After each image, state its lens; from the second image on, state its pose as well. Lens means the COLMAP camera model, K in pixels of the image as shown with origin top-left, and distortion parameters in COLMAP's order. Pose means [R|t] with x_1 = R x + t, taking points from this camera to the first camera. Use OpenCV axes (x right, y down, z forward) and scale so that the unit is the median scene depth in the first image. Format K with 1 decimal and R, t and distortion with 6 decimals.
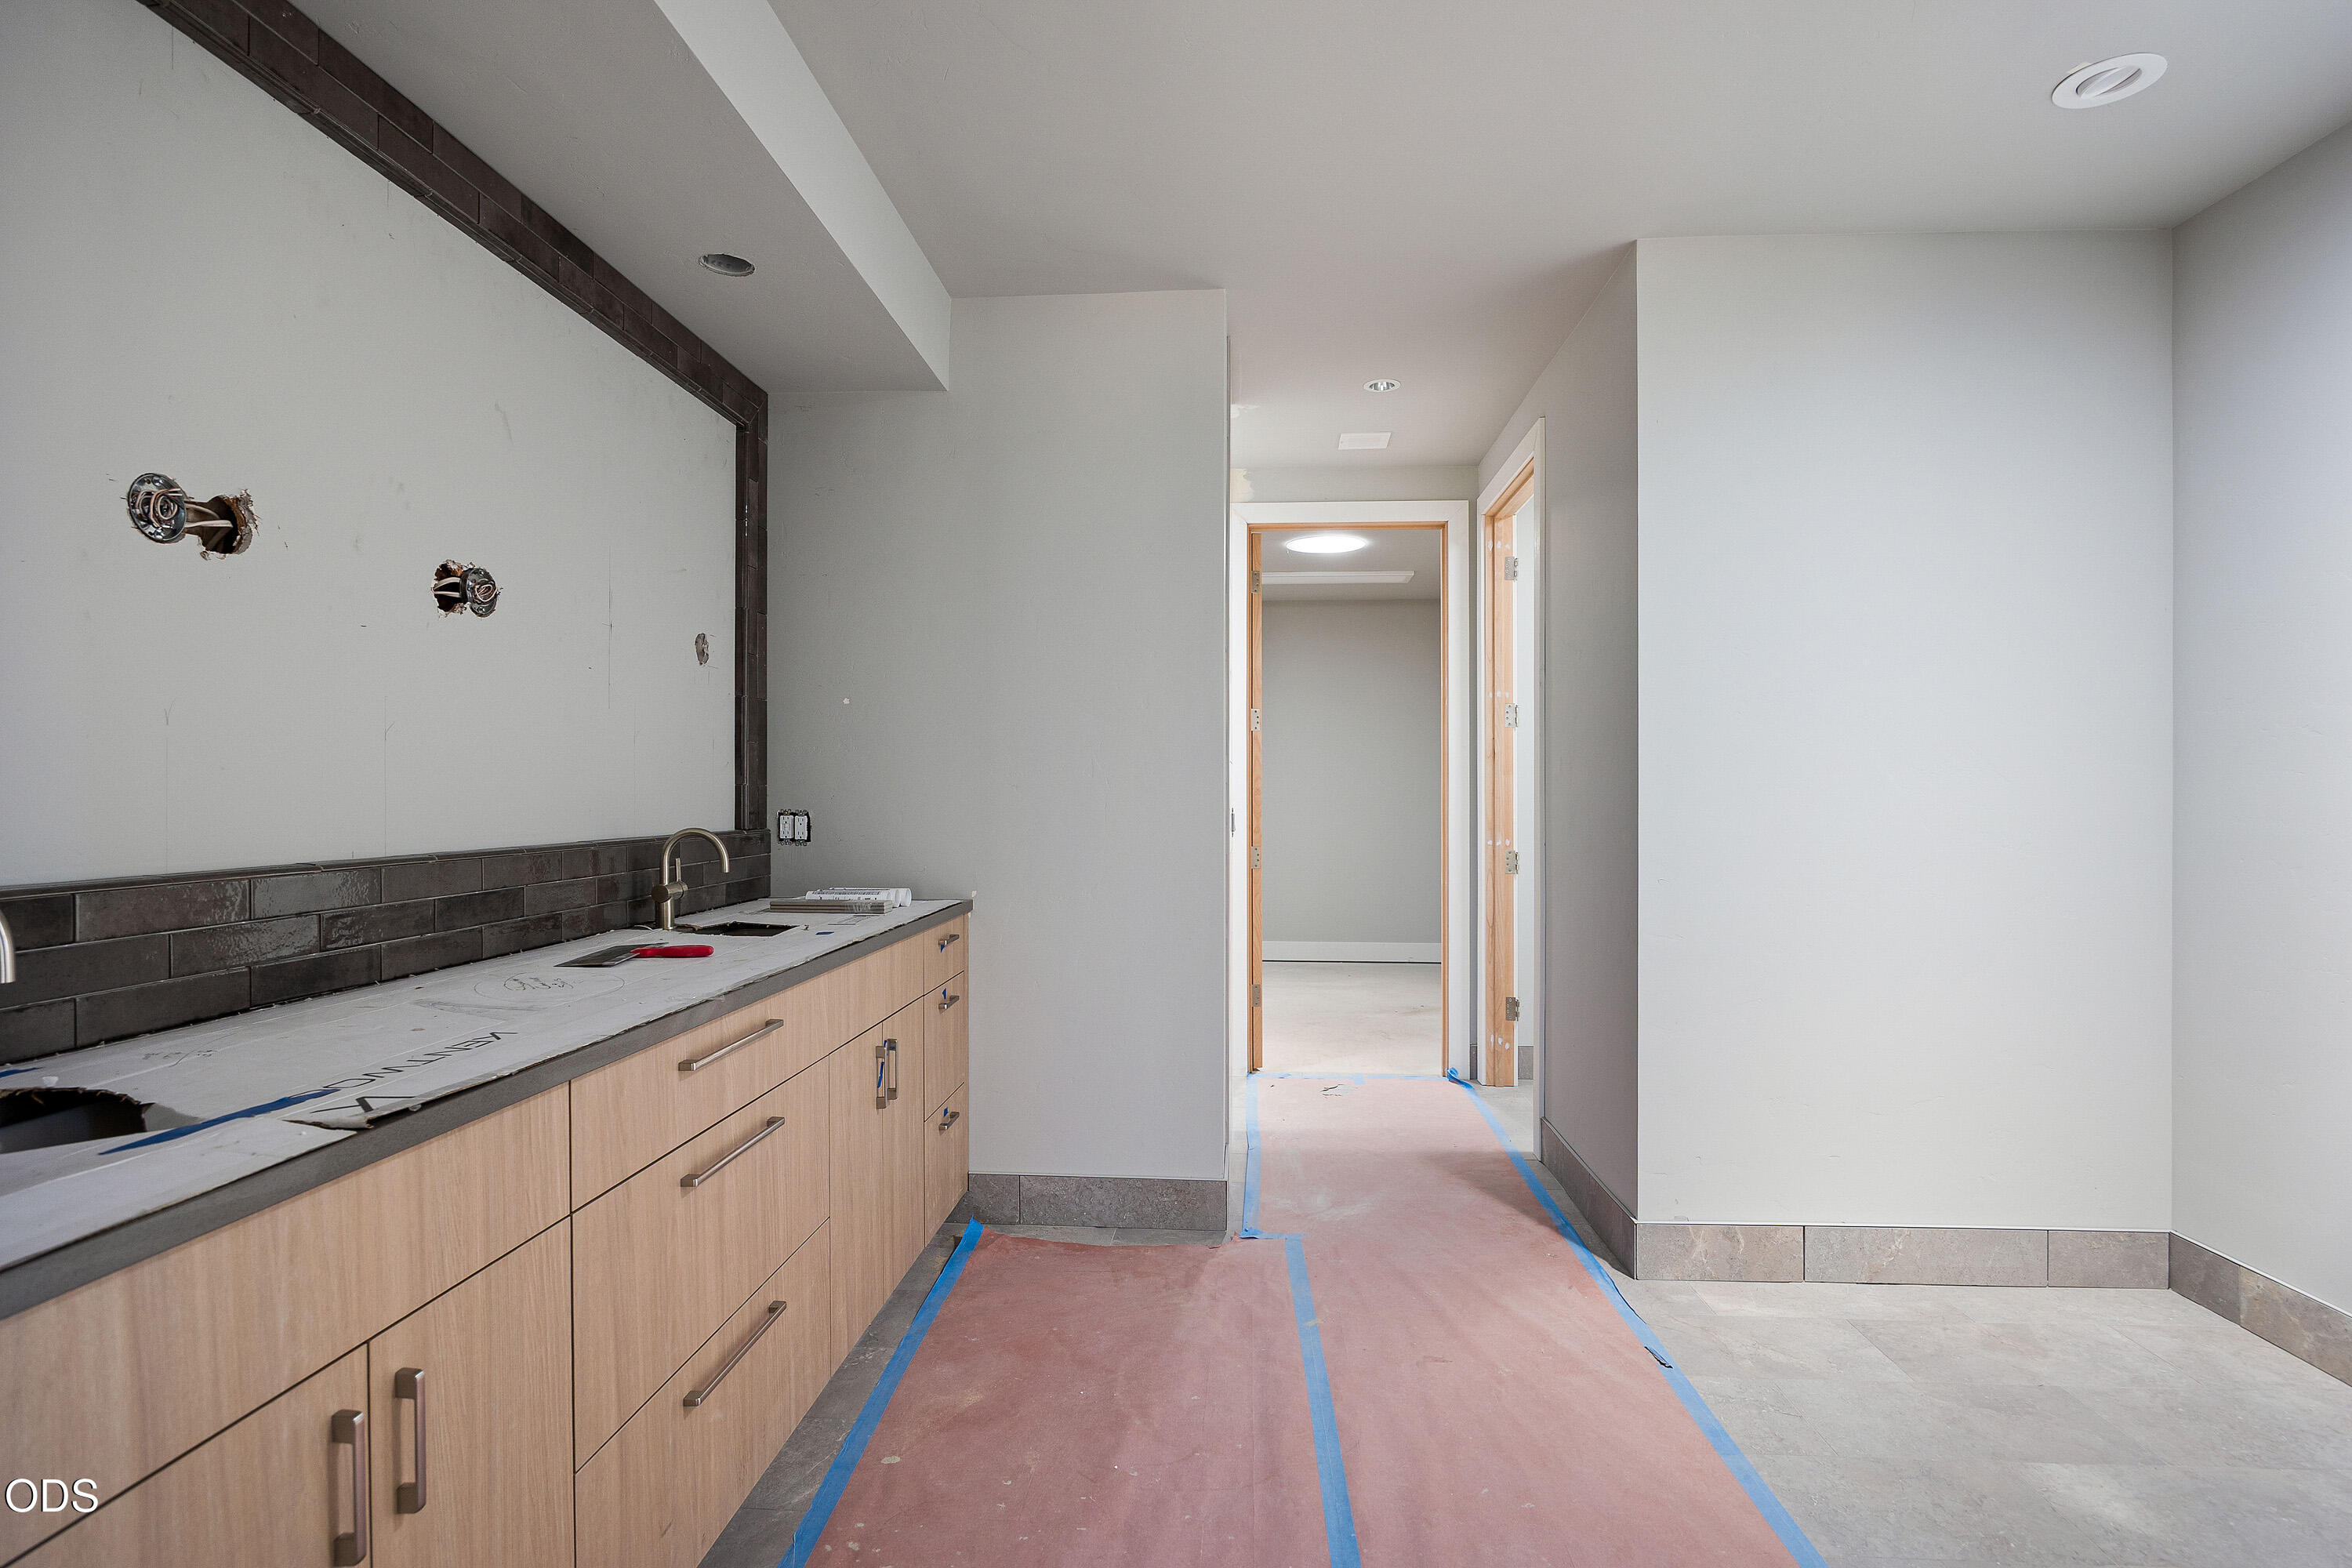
lens RADIAL K [[1179.4, 0, 1177.2], [0, 1179.4, 785.2], [0, 0, 1]] dist [-0.000785, 0.000154]
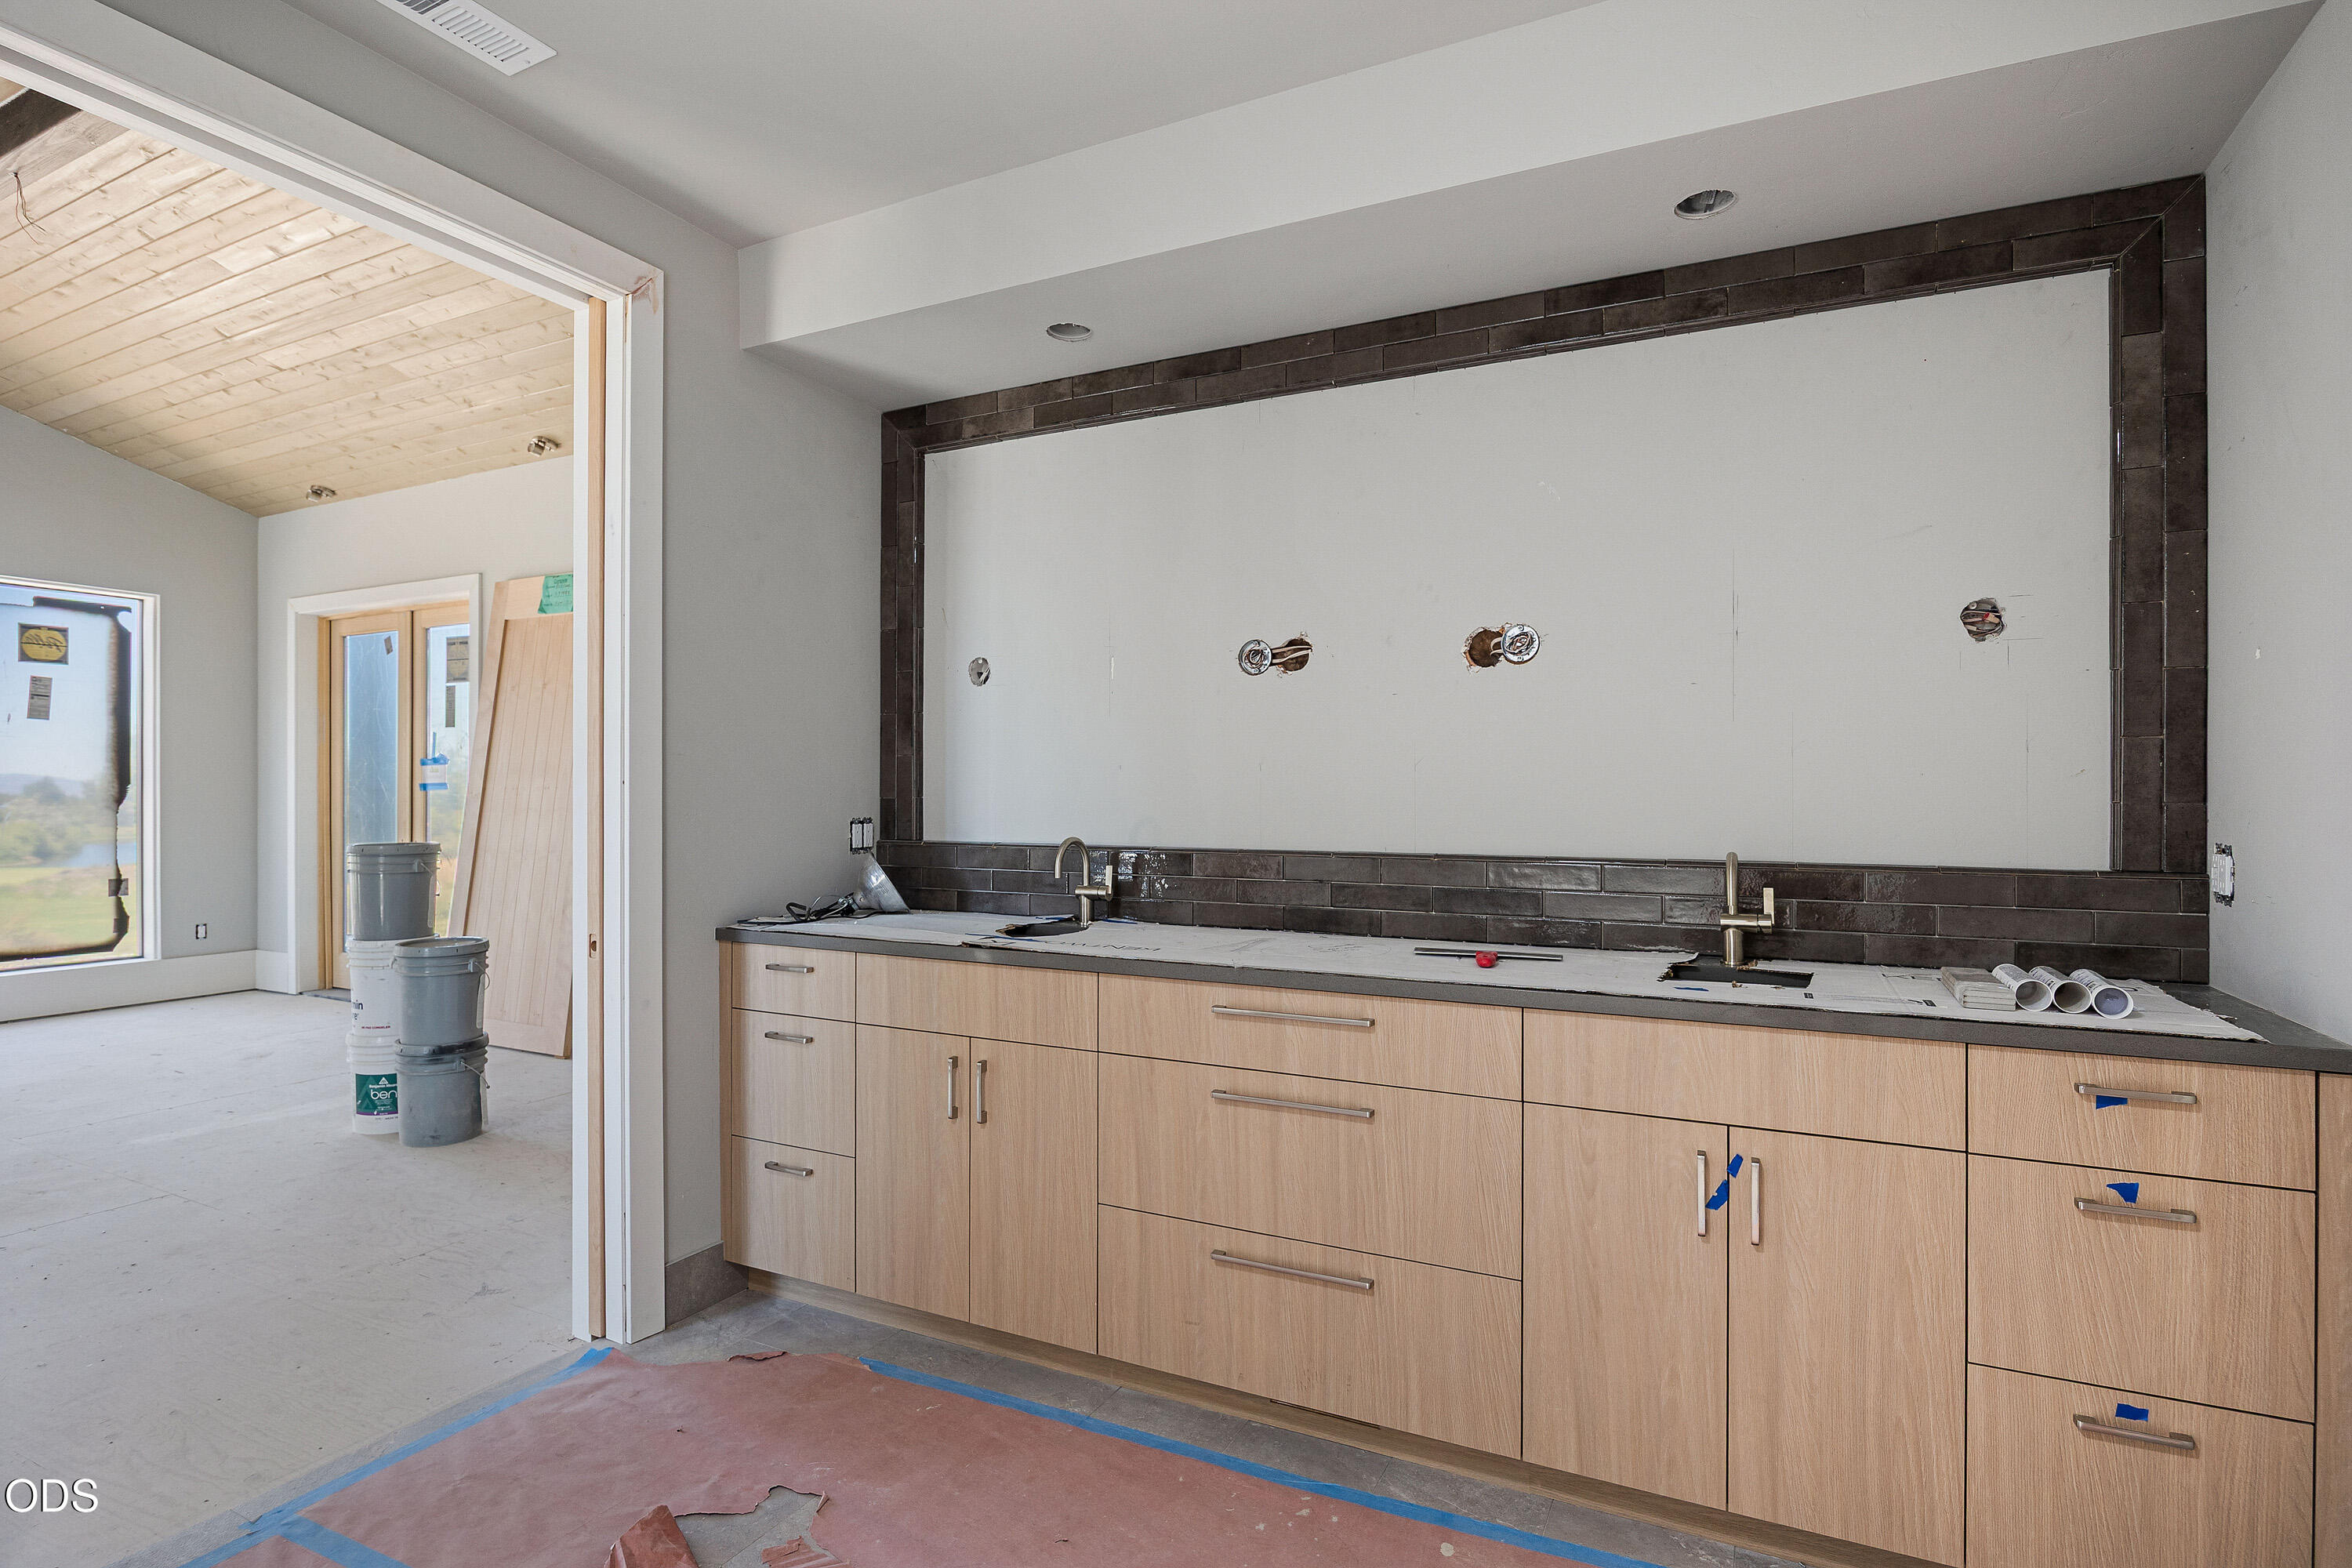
lens RADIAL K [[1179.4, 0, 1173.3], [0, 1179.4, 796.2], [0, 0, 1]] dist [-0.000785, 0.000154]
pose [[-0.391346, -0.002167, -0.920241, 0.857720], [-0.000806, 0.999998, -0.002012, -0.005455], [0.920243, -0.000046, -0.391347, 1.476724]]
